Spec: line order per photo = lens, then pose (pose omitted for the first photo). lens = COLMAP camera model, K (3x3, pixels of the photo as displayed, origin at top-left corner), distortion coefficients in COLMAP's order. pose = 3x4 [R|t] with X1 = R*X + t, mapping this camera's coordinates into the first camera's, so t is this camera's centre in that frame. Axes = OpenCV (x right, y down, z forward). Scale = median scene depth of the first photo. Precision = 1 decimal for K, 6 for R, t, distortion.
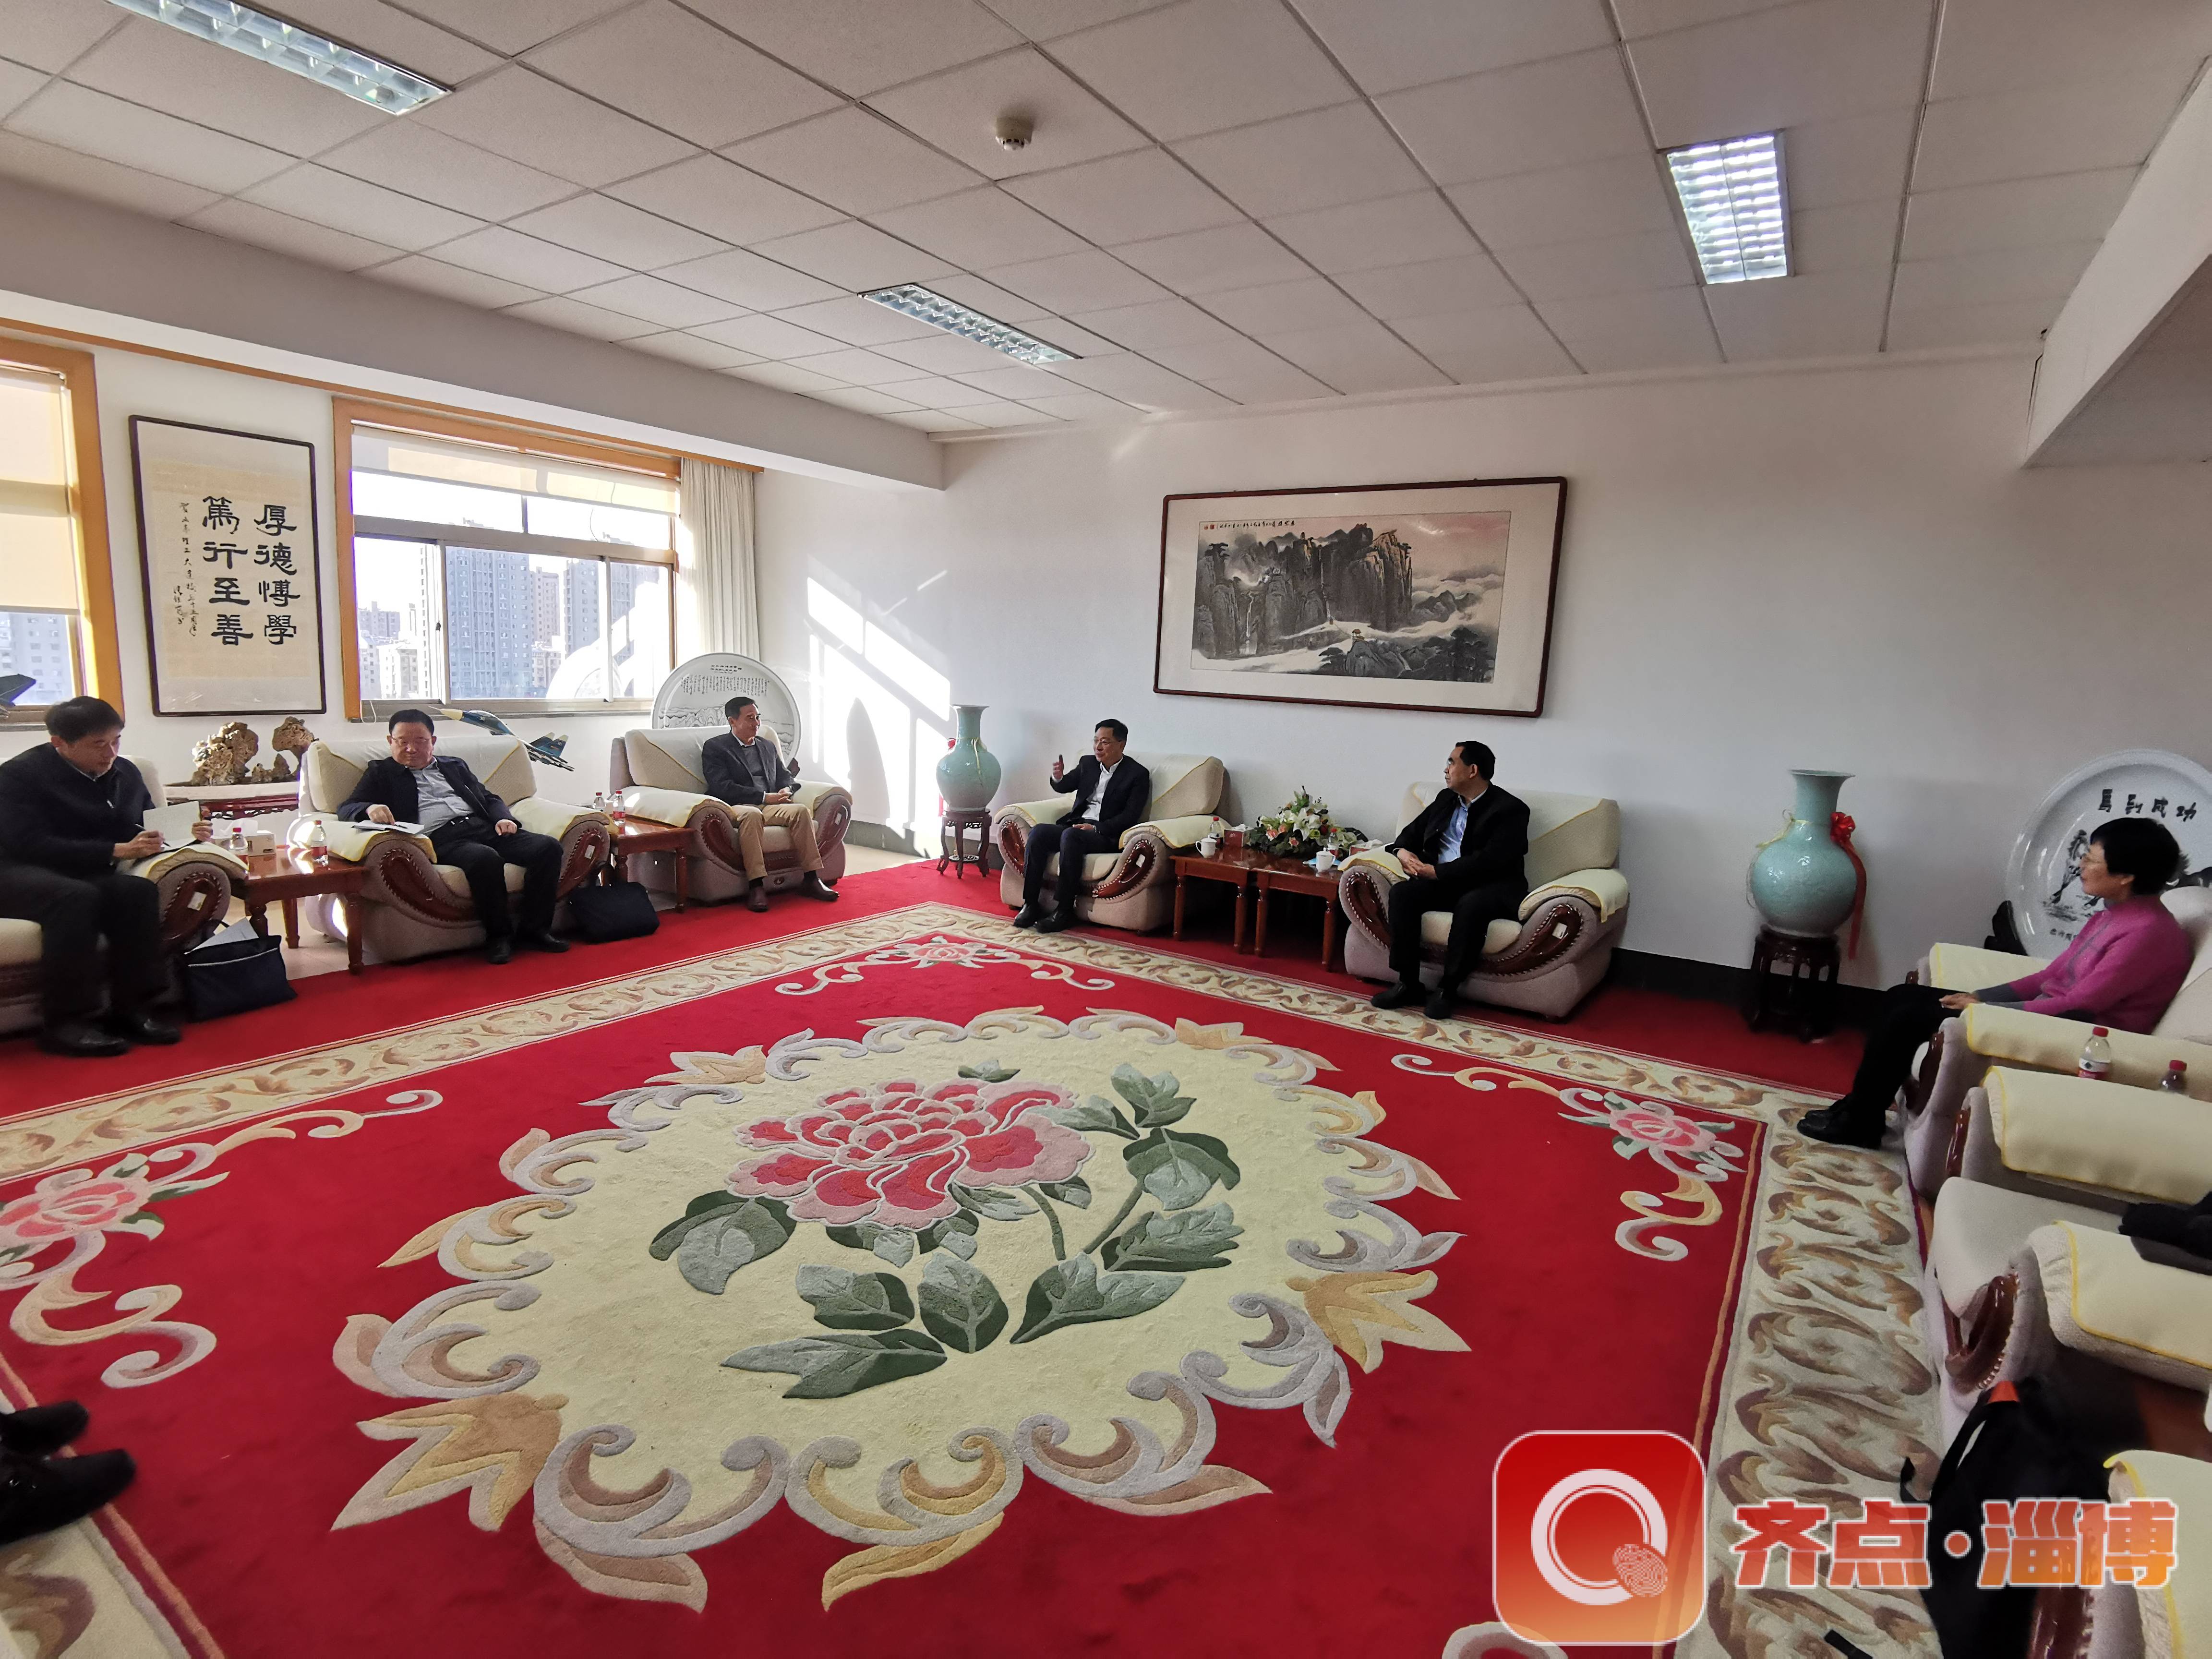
lens RADIAL K [[1103.2, 0, 1081.1], [0, 1103.2, 835.0], [0, 0, 1]] dist [-0.002641, -0.003438]
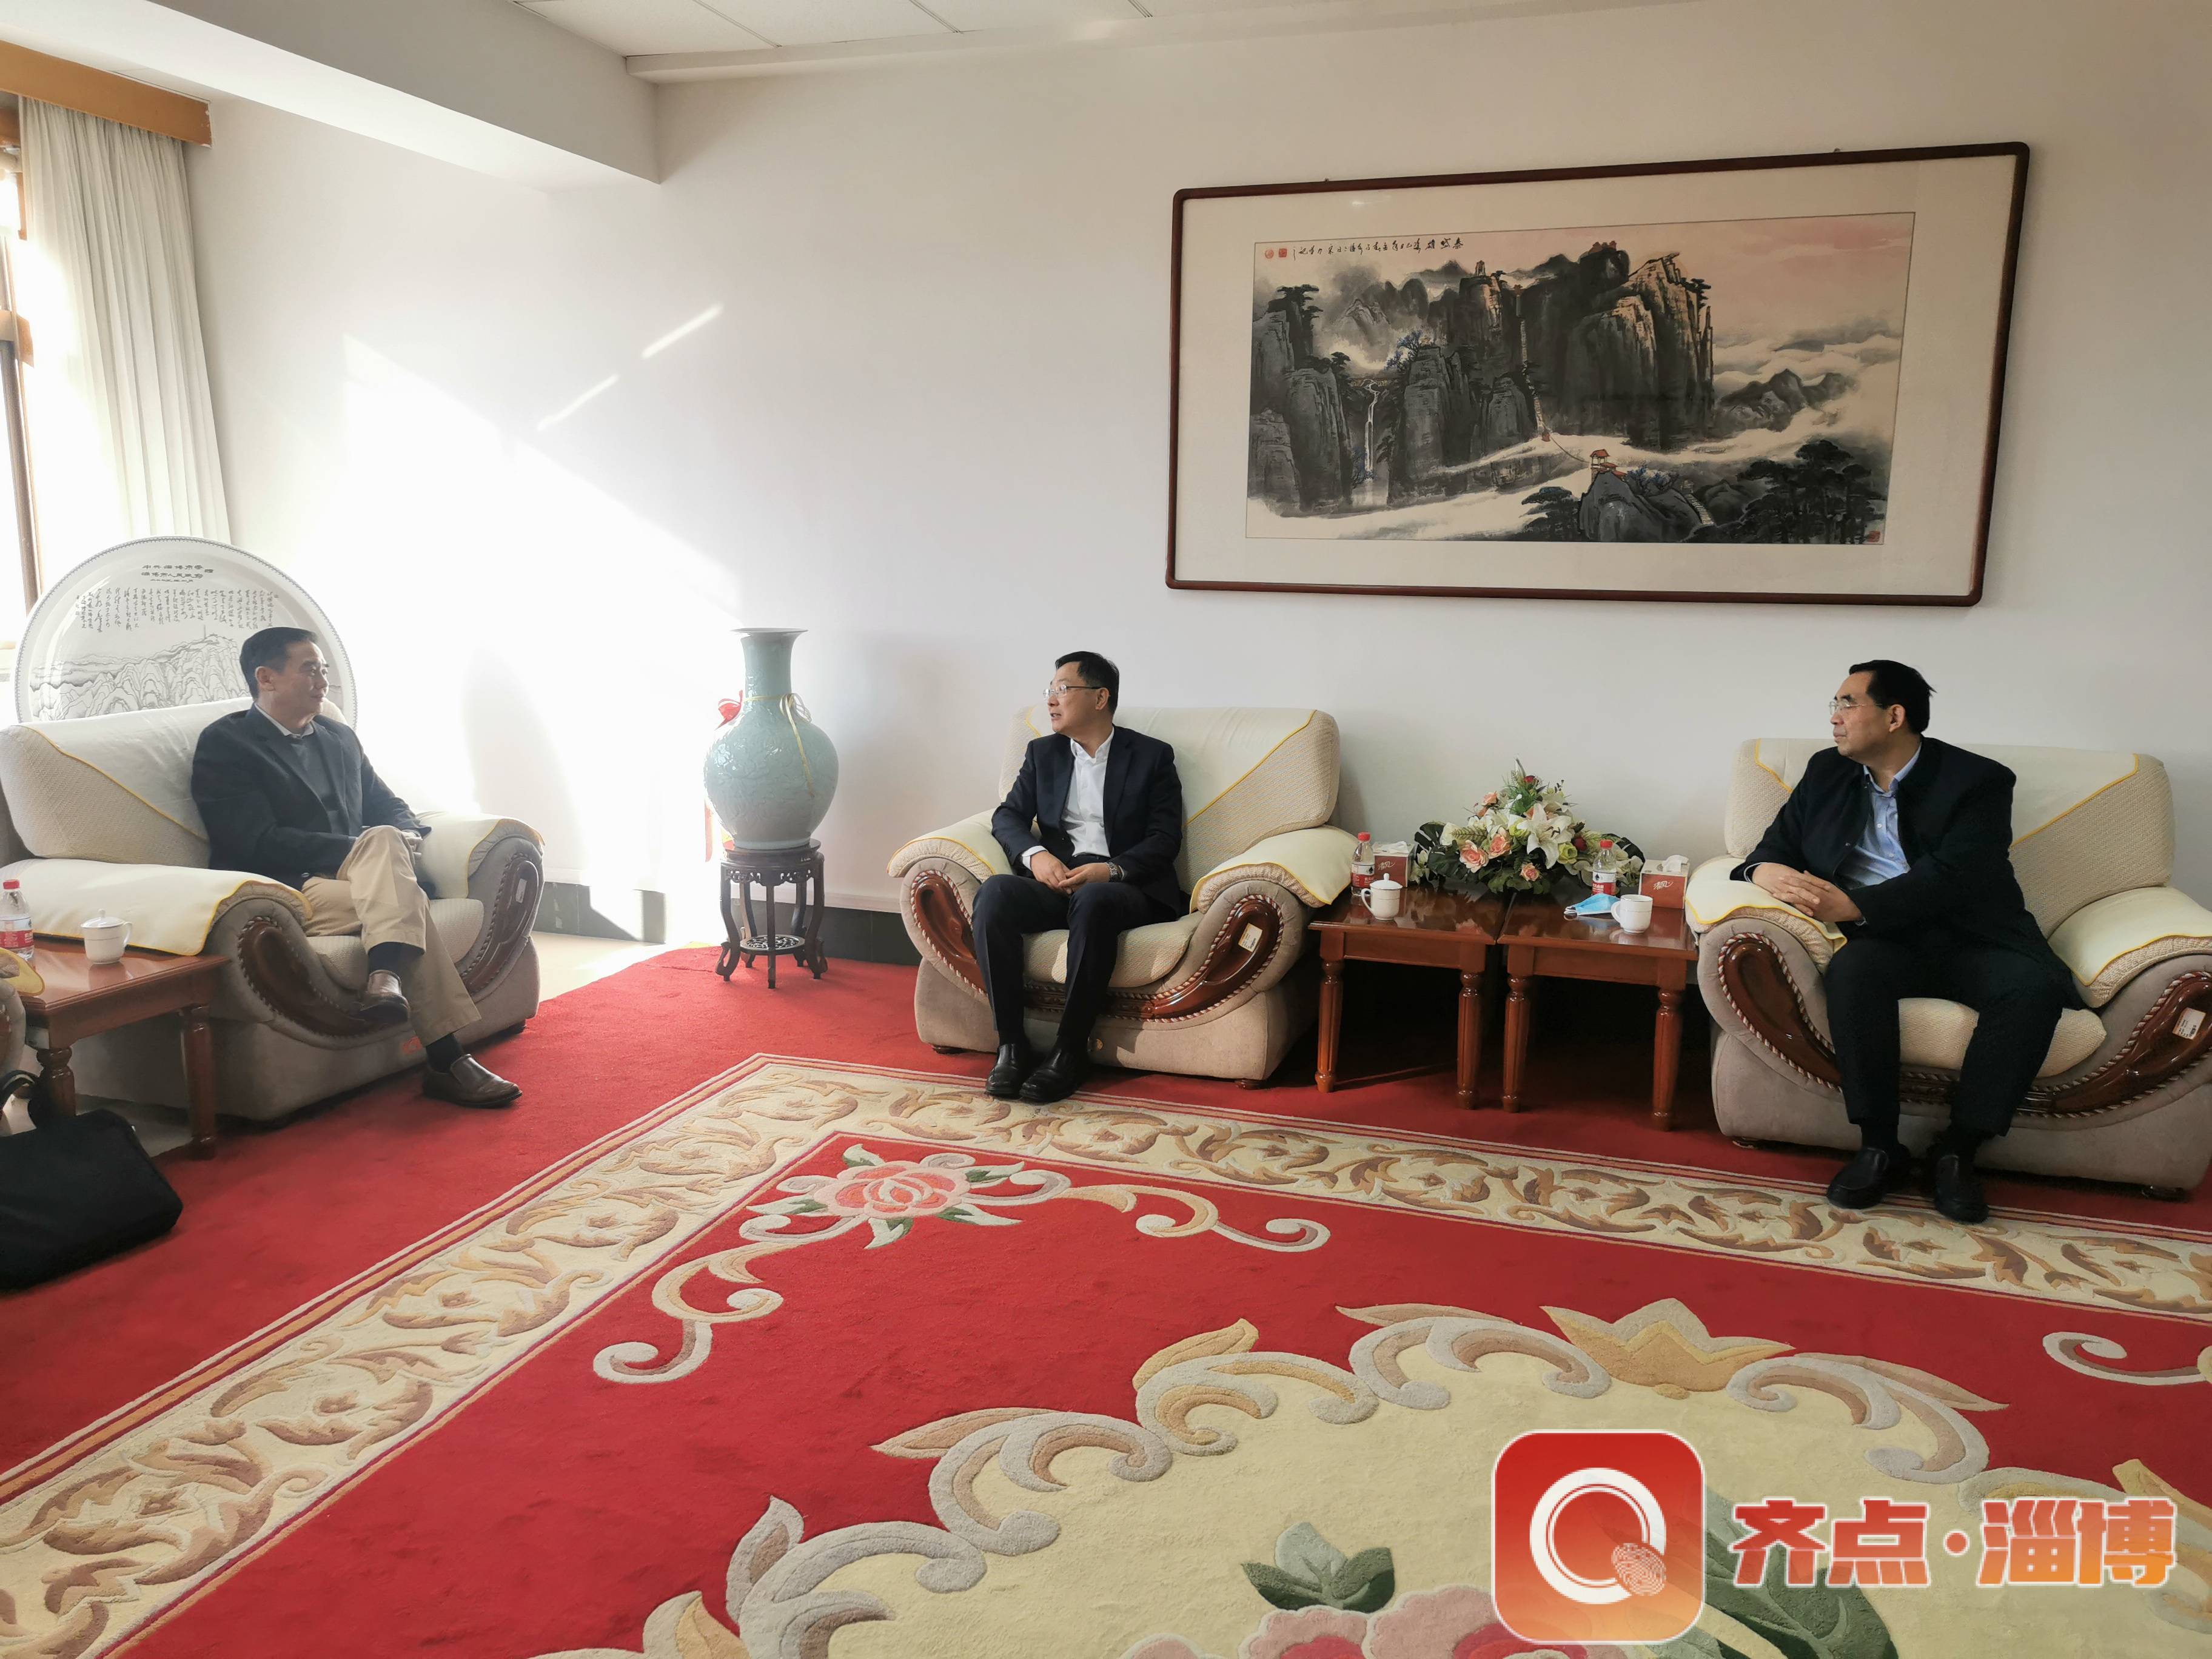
lens RADIAL K [[1691.3, 0, 1062.6], [0, 1691.3, 835.9], [0, 0, 1]] dist [0.013970, 0.009267]
pose [[0.963504, -0.077865, 0.256121, -0.239802], [0.072293, 0.996898, 0.031113, -0.056779], [-0.257749, -0.011462, 0.966144, 0.341142]]
